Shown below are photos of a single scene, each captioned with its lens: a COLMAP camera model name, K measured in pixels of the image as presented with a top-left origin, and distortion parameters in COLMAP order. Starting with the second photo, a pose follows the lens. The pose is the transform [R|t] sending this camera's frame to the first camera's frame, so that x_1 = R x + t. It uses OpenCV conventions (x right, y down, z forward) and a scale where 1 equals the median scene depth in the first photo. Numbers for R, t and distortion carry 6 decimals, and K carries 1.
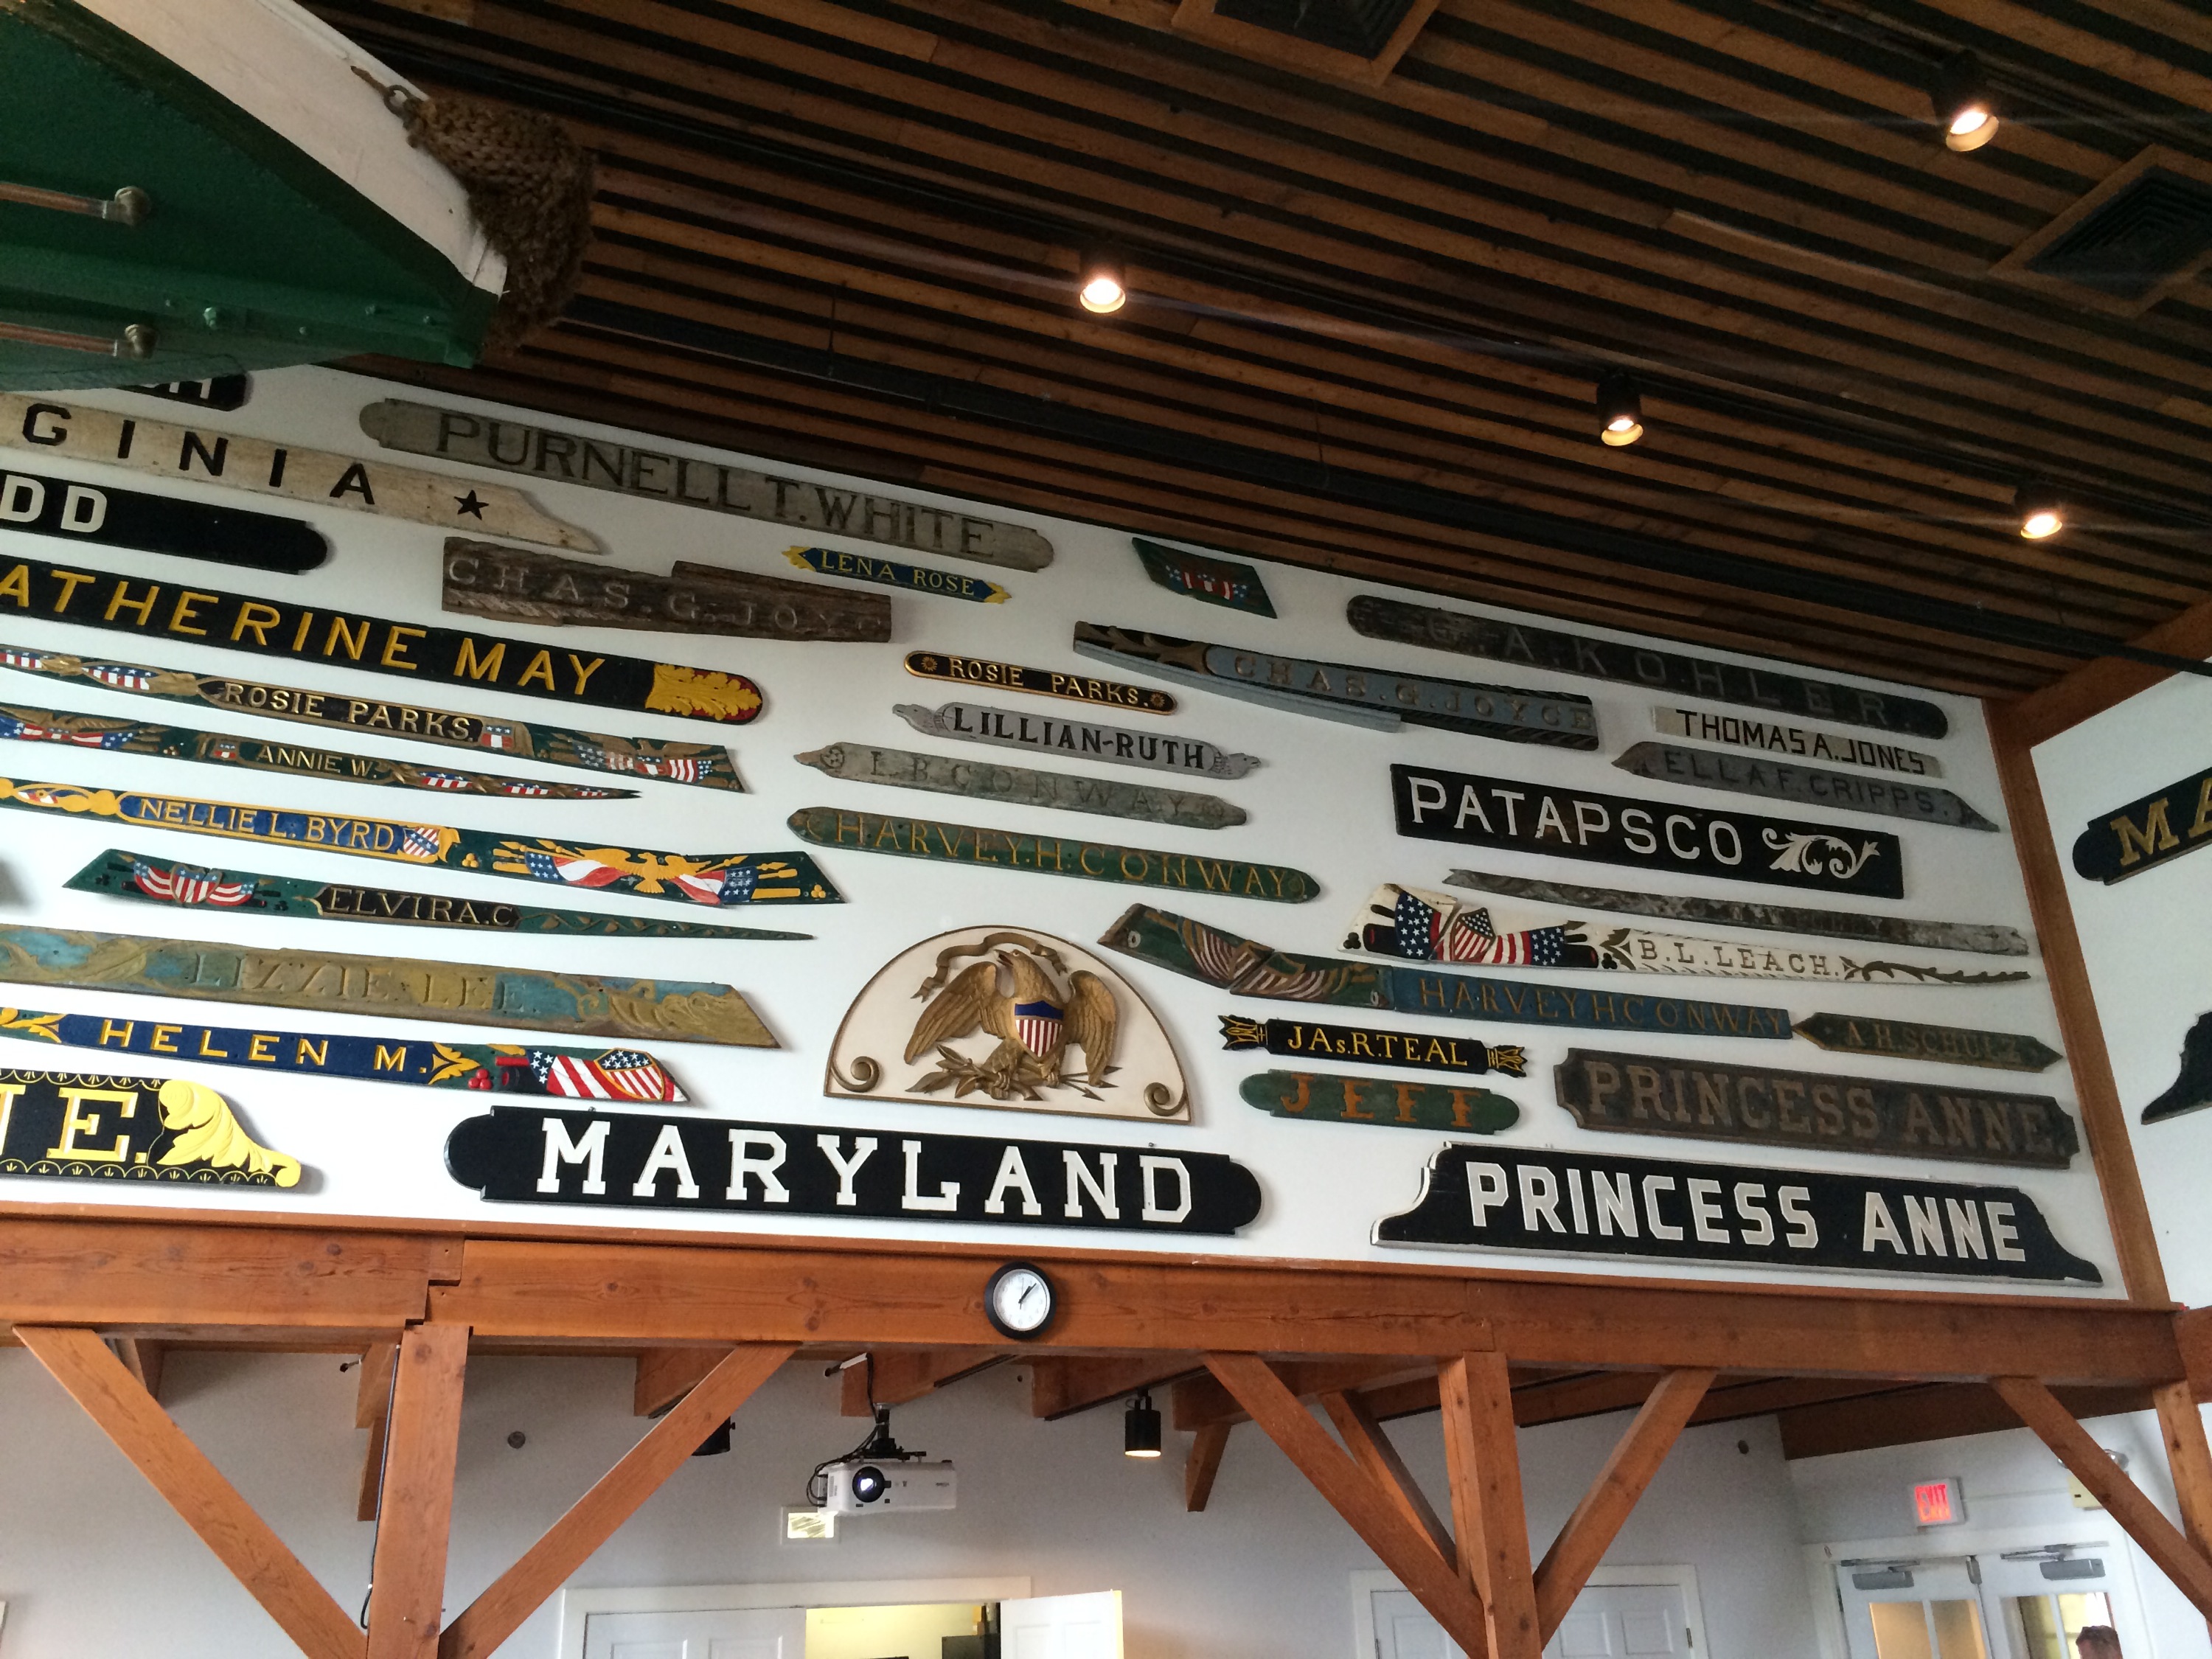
lens RADIAL K [[1906.6, 0, 1106.0], [0, 1906.6, 829.5], [0, 0, 1]] dist [0.083728, -0.108759]
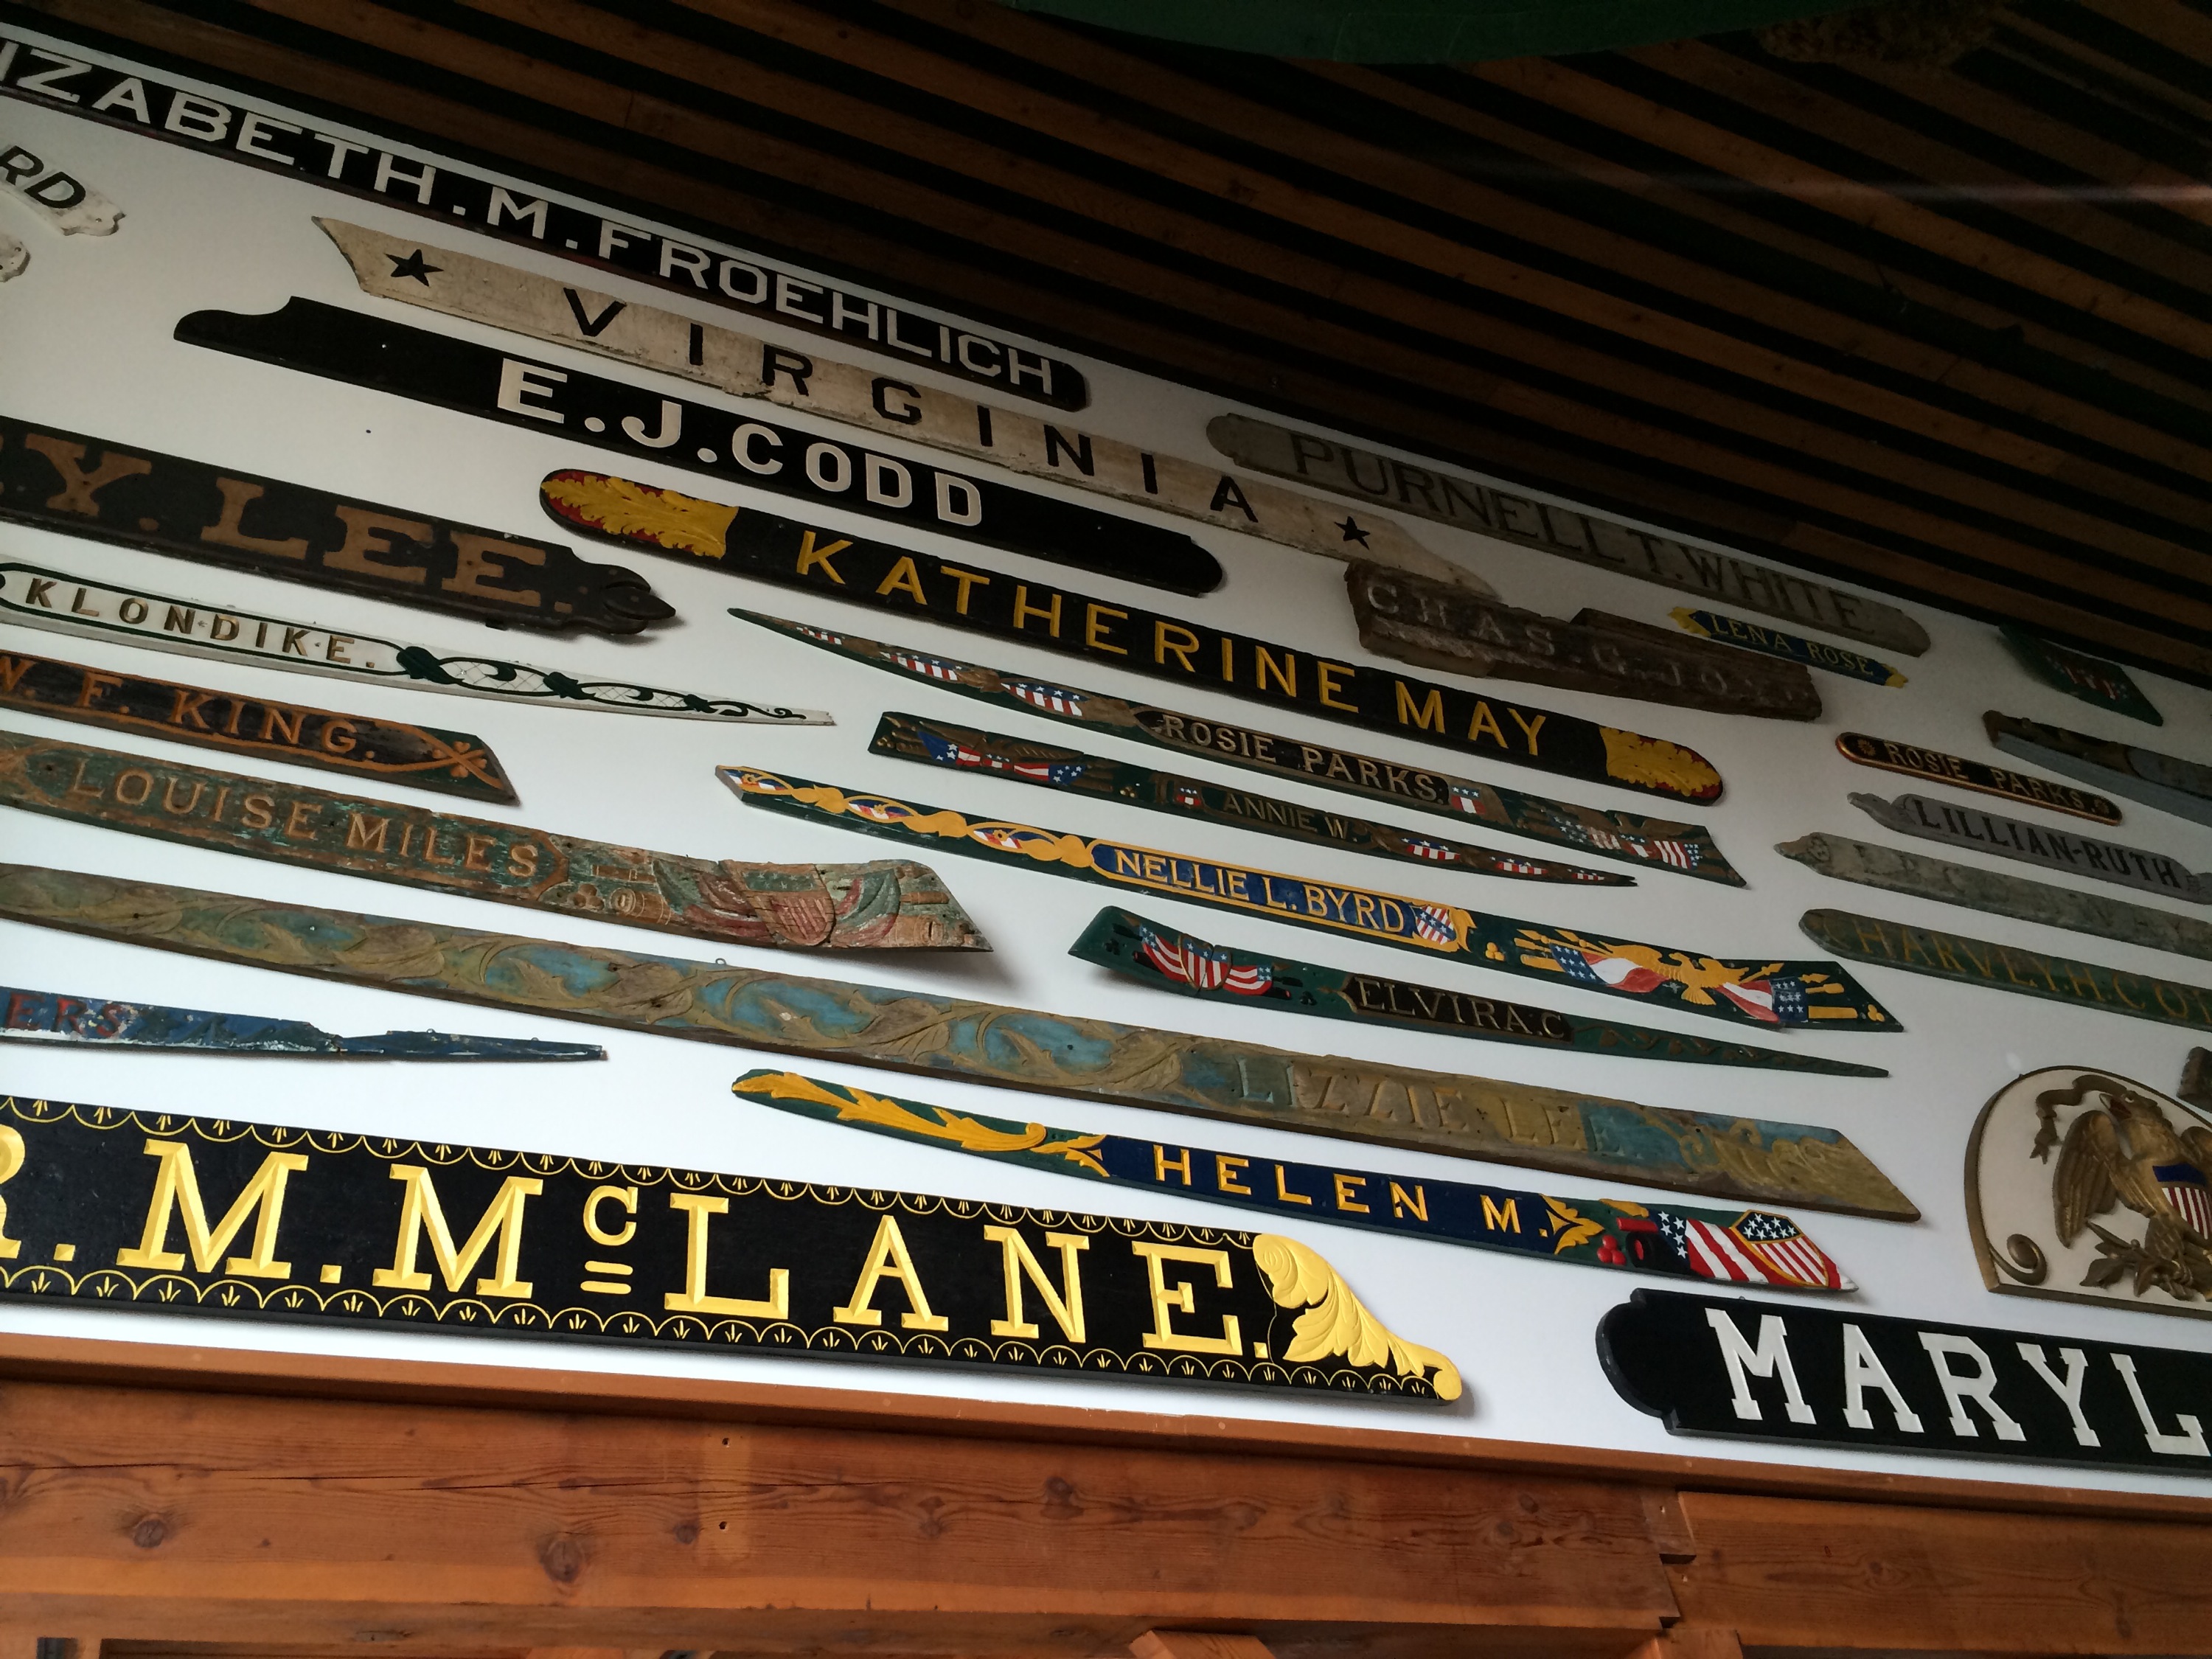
lens RADIAL K [[1906.6, 0, 1106.0], [0, 1906.6, 829.5], [0, 0, 1]] dist [0.083728, -0.108759]
pose [[0.998387, -0.032144, 0.046798, -0.503090], [0.042127, 0.972019, -0.231094, 0.128839], [-0.038060, 0.232693, 0.971805, 0.308039]]
